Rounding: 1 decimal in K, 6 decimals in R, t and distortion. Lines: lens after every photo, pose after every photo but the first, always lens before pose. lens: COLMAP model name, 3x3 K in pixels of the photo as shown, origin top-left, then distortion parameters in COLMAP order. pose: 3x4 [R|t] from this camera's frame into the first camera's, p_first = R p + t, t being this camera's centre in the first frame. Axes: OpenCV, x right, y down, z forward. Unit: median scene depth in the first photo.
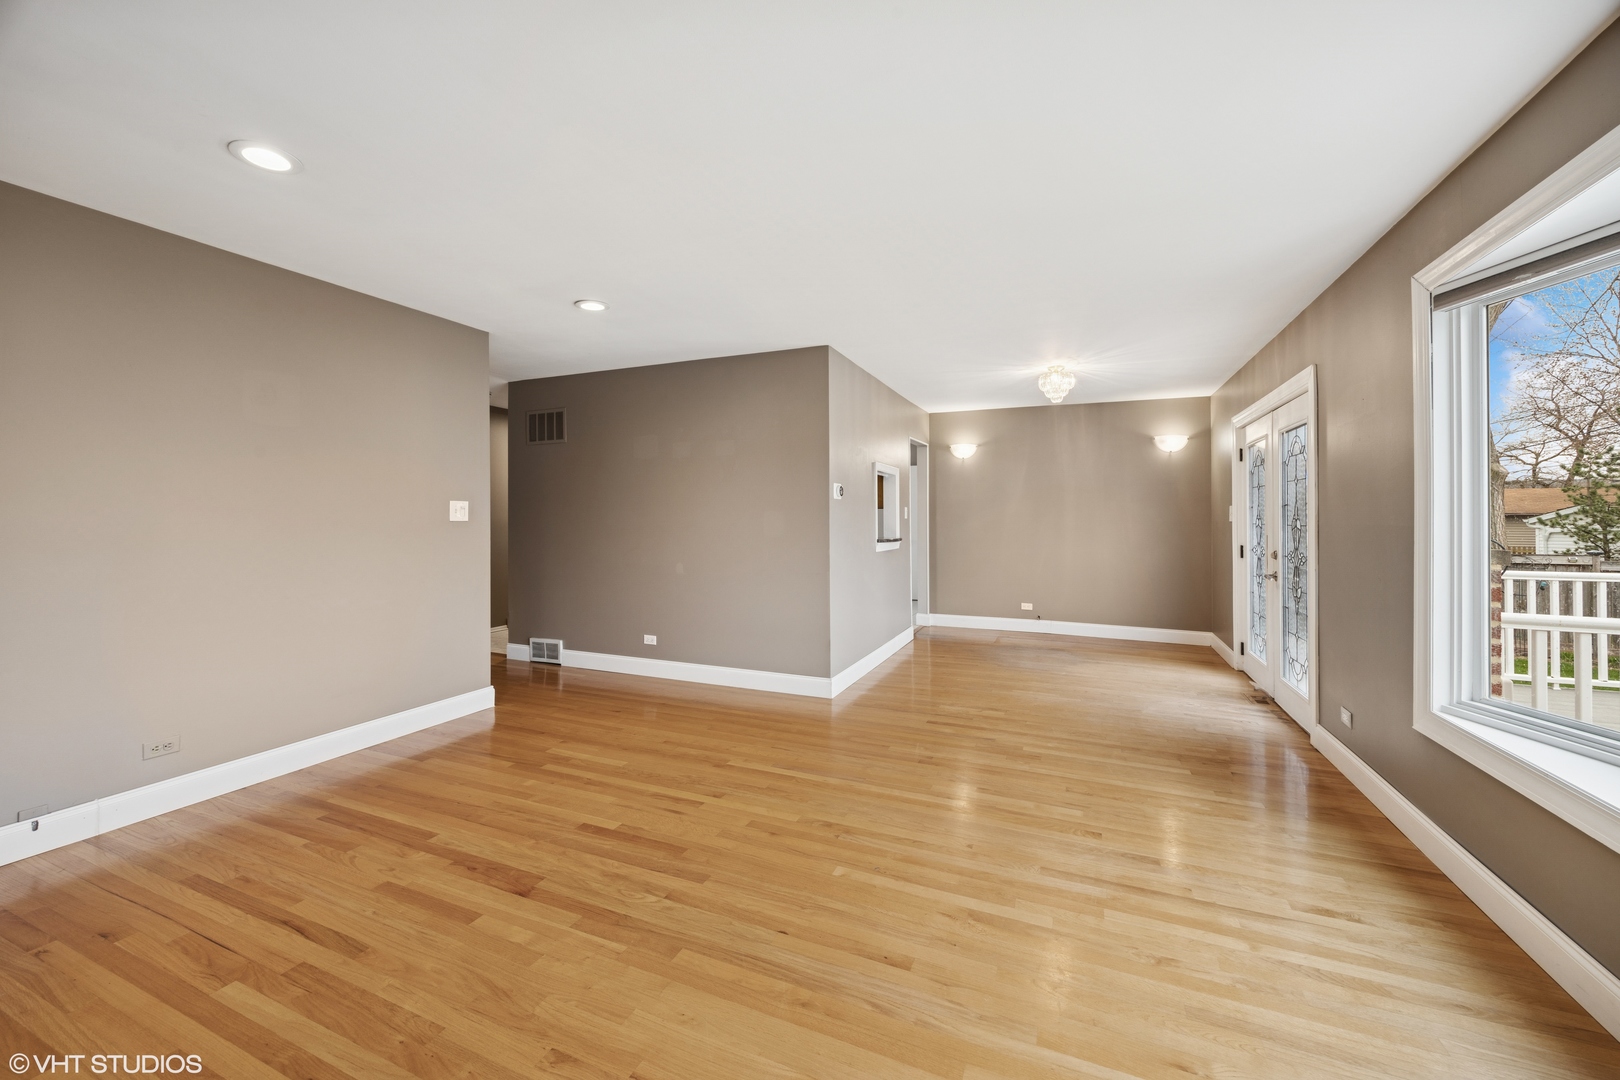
lens RADIAL K [[623.6, 0, 807.1], [0, 623.6, 535.5], [0, 0, 1]] dist [-0.002307, -0.000959]
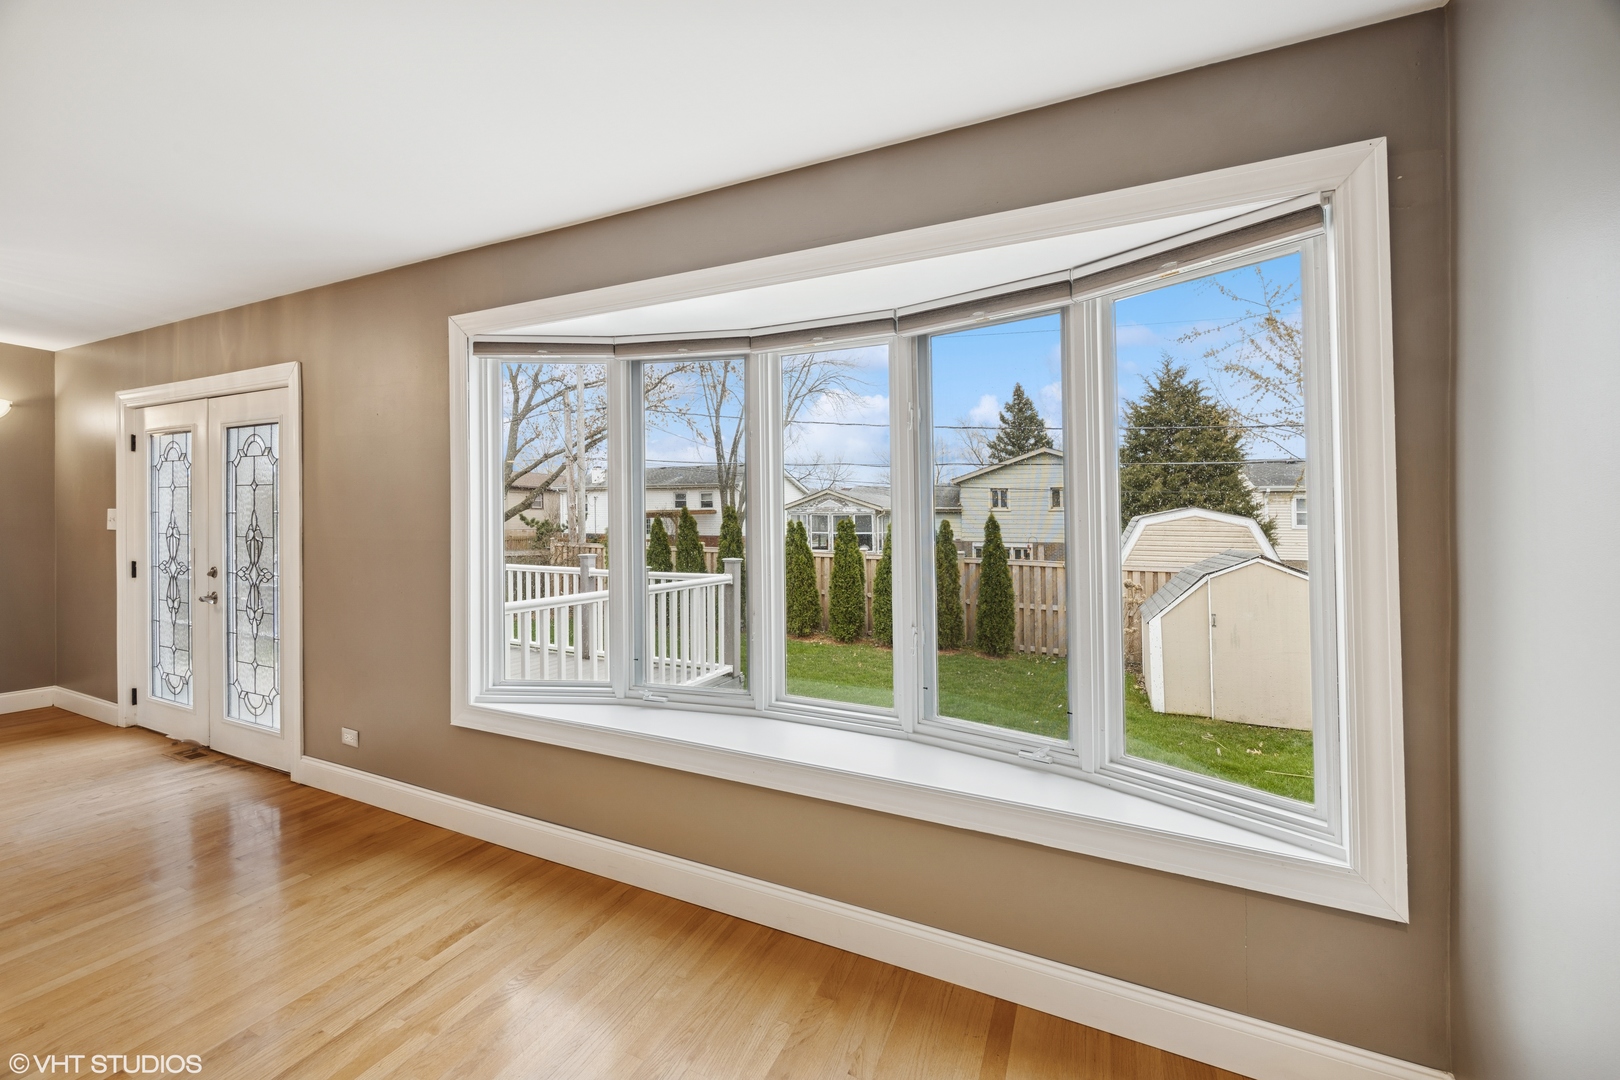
lens RADIAL K [[623.6, 0, 821.0], [0, 623.6, 517.6], [0, 0, 1]] dist [-0.002307, -0.000959]
pose [[0.003780, 0.006402, 0.999972, -0.086113], [0.017765, 0.999821, -0.006468, -0.025696], [-0.999835, 0.017789, 0.003666, 0.223261]]
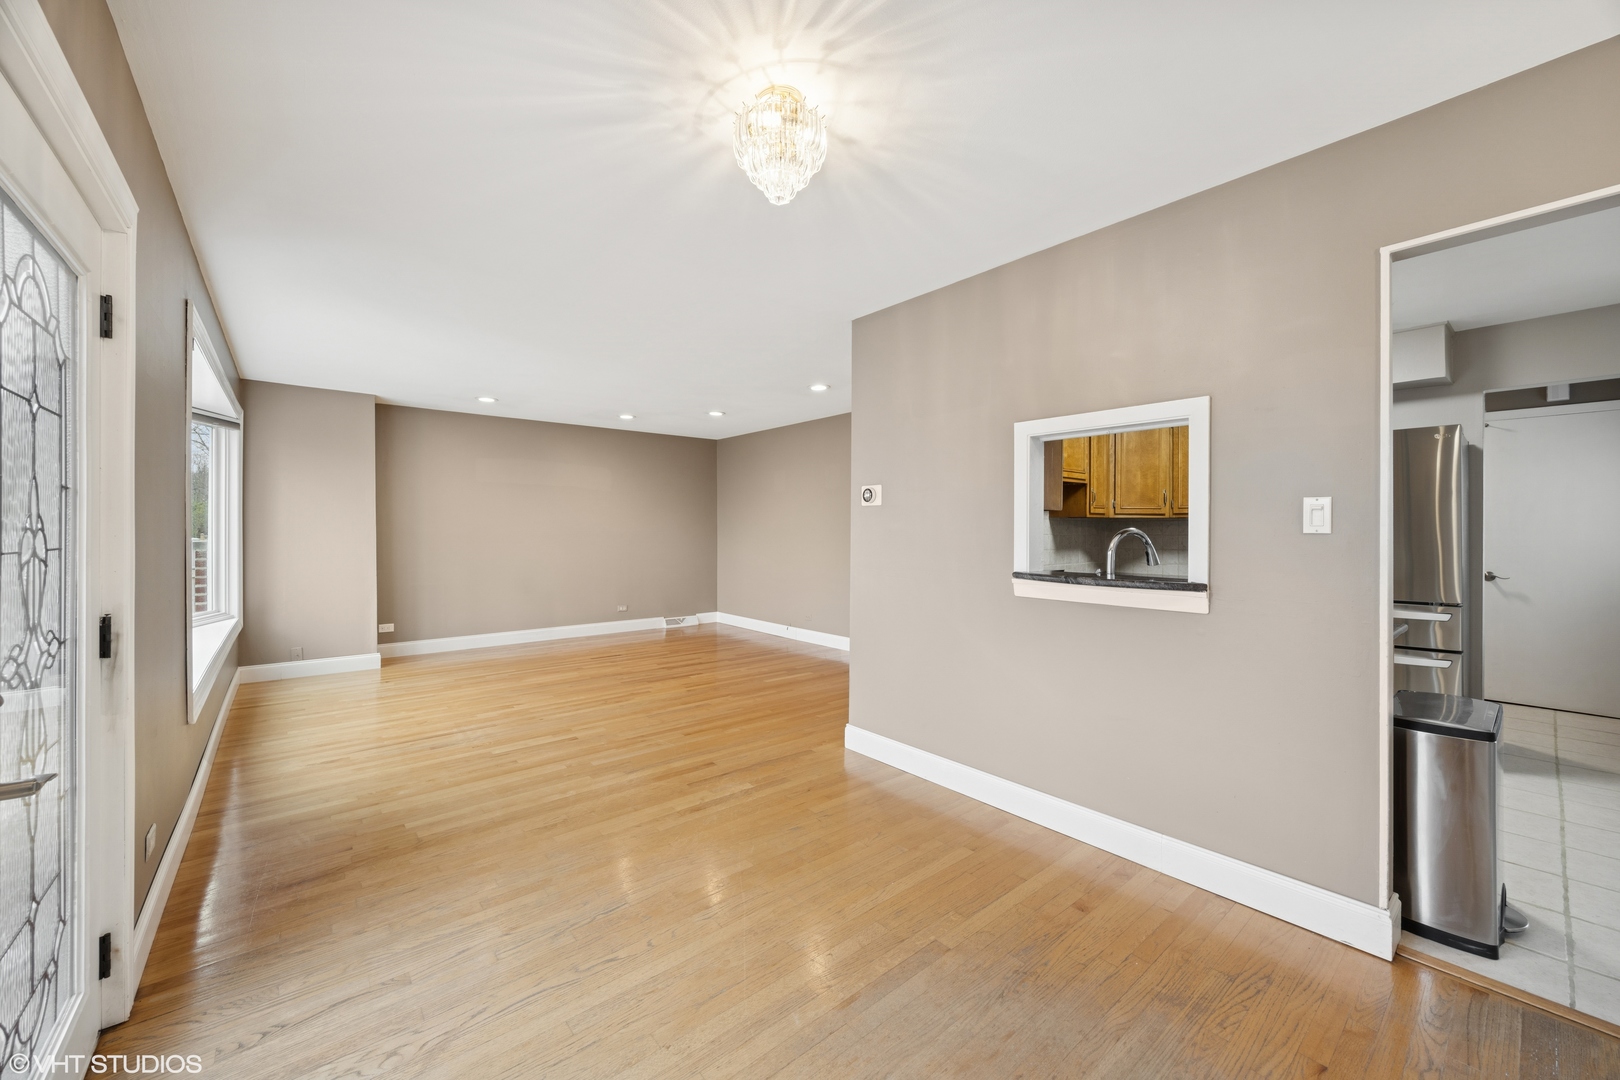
lens RADIAL K [[623.6, 0, 809.4], [0, 623.6, 520.3], [0, 0, 1]] dist [-0.002307, -0.000959]
pose [[-0.449357, -0.017759, -0.893176, 0.989718], [-0.029806, 0.999544, -0.004878, -0.042891], [0.892855, 0.024430, -0.449681, 1.625100]]
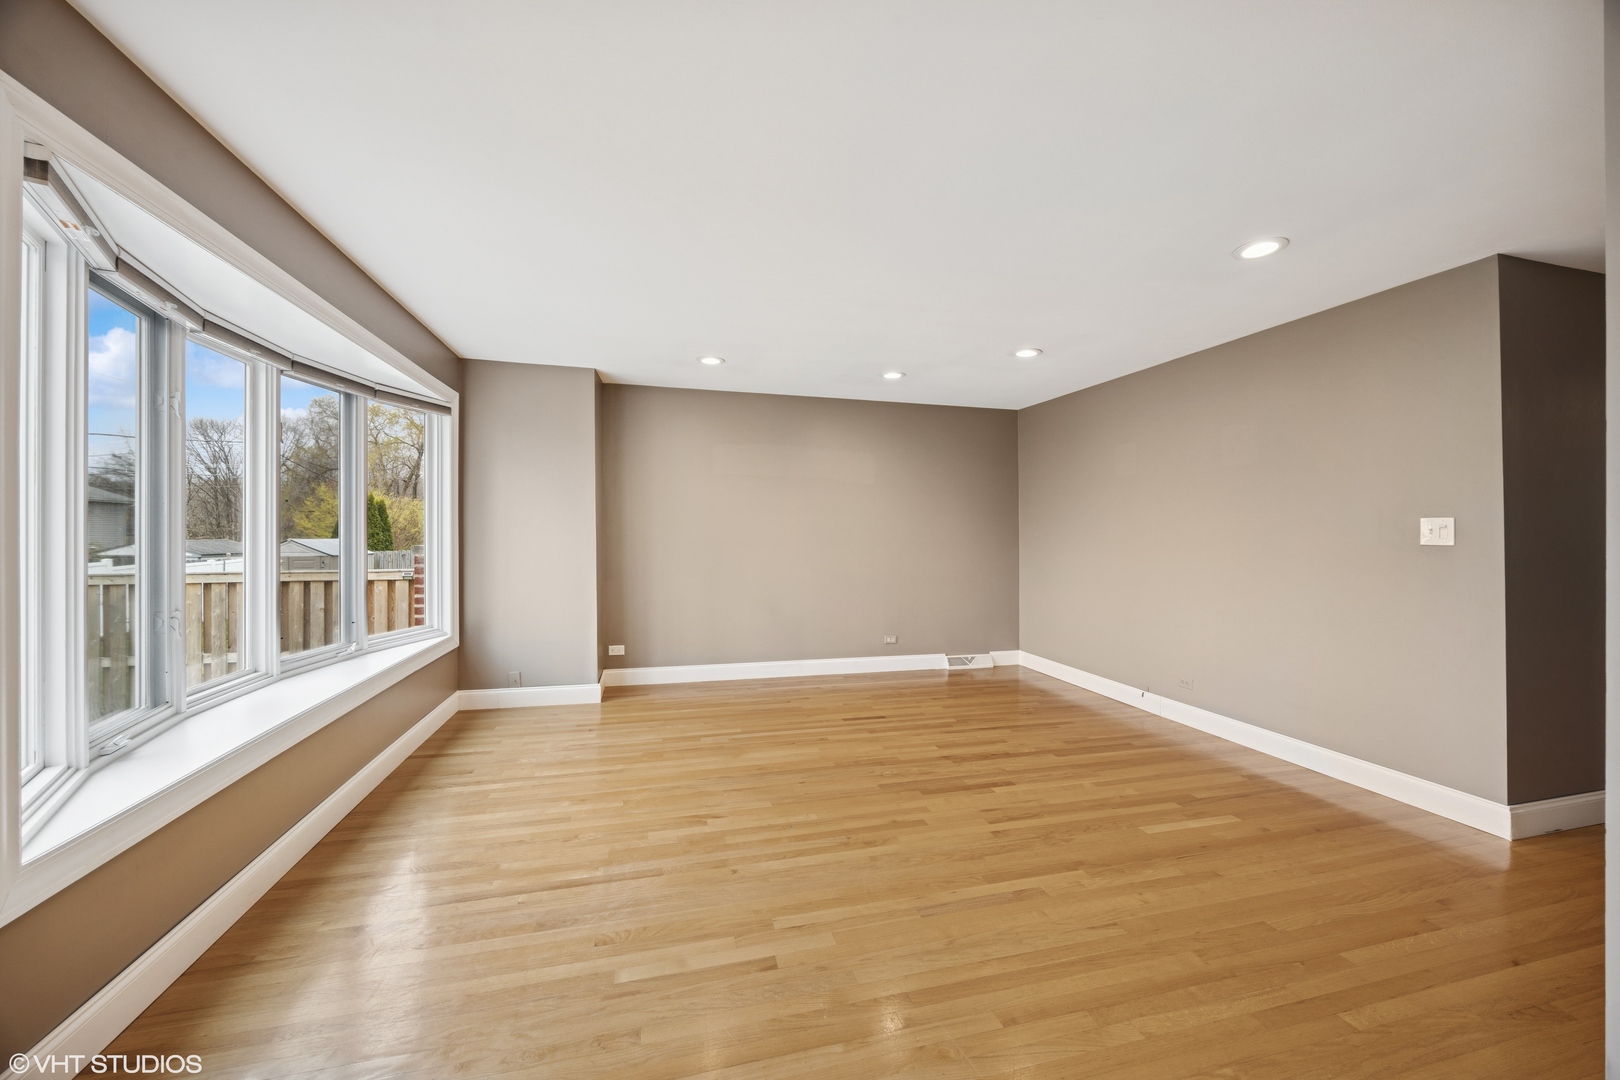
lens RADIAL K [[623.6, 0, 815.4], [0, 623.6, 522.4], [0, 0, 1]] dist [-0.002307, -0.000959]
pose [[-0.780427, -0.019457, -0.624945, 0.523083], [-0.029040, 0.999565, 0.005144, -0.035529], [0.624573, 0.022163, -0.780652, 1.224402]]
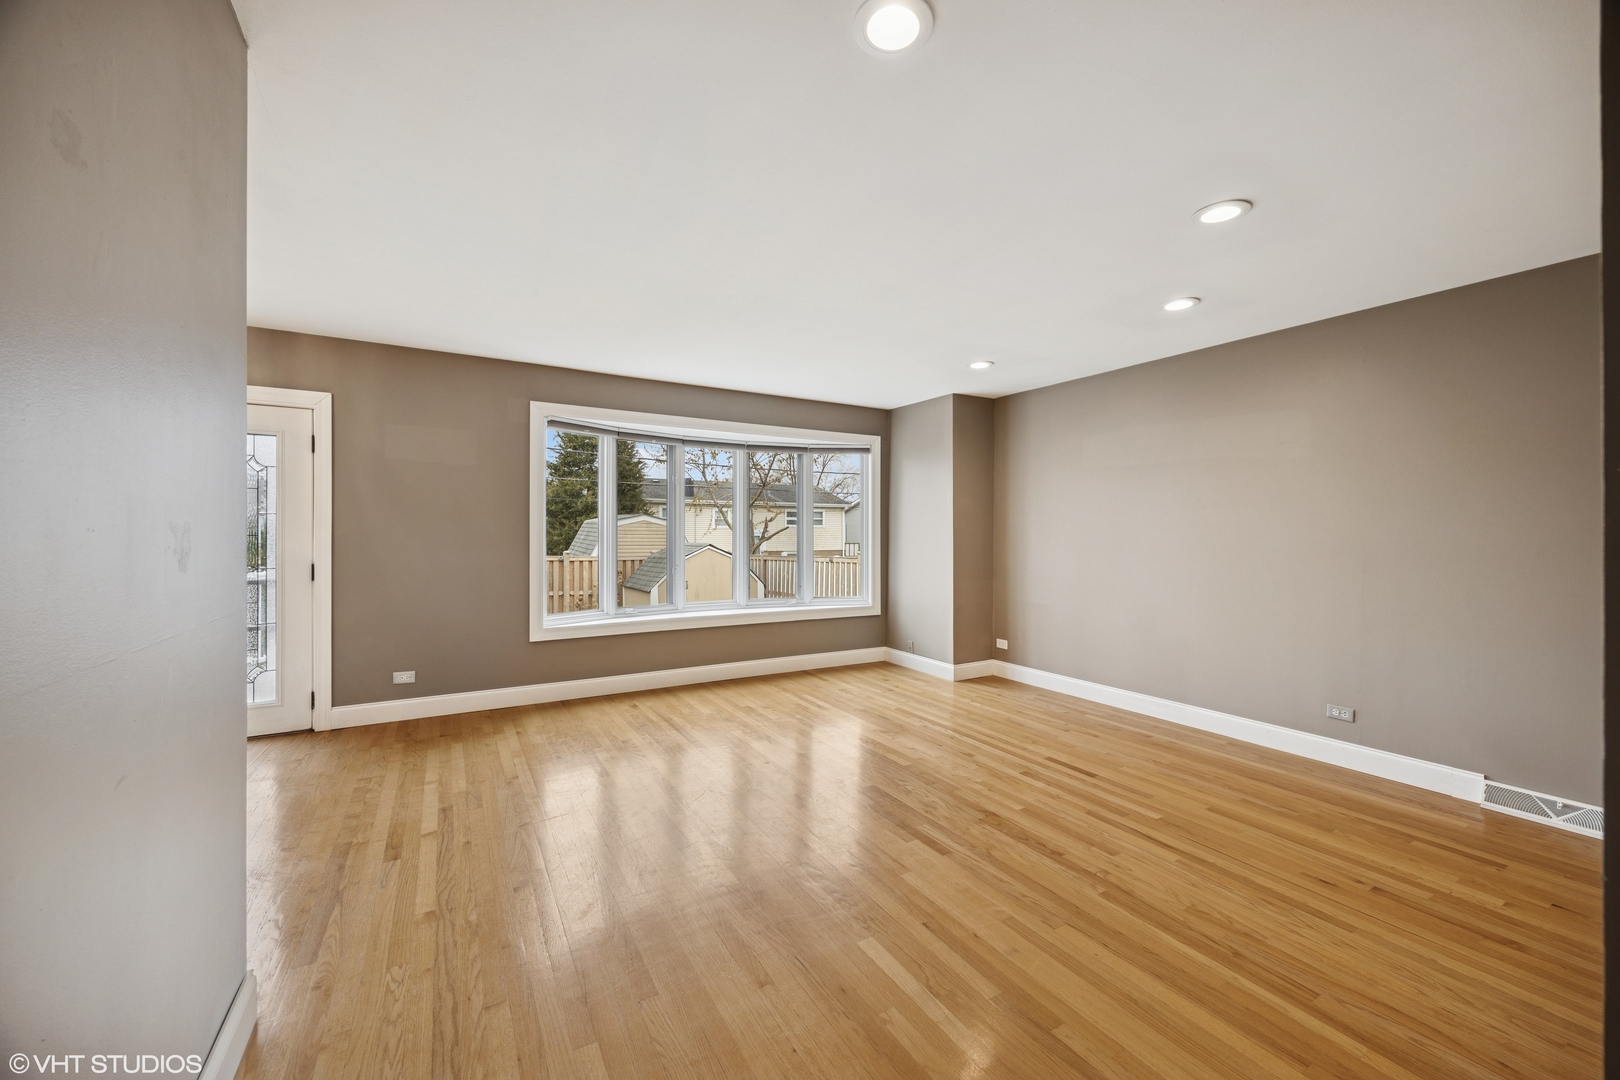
lens RADIAL K [[623.6, 0, 806.4], [0, 623.6, 533.2], [0, 0, 1]] dist [-0.002307, -0.000959]
pose [[-0.806865, -0.008749, 0.590672, -0.538641], [0.008610, 0.999610, 0.026569, -0.040915], [-0.590674, 0.026523, -0.806474, 1.351402]]
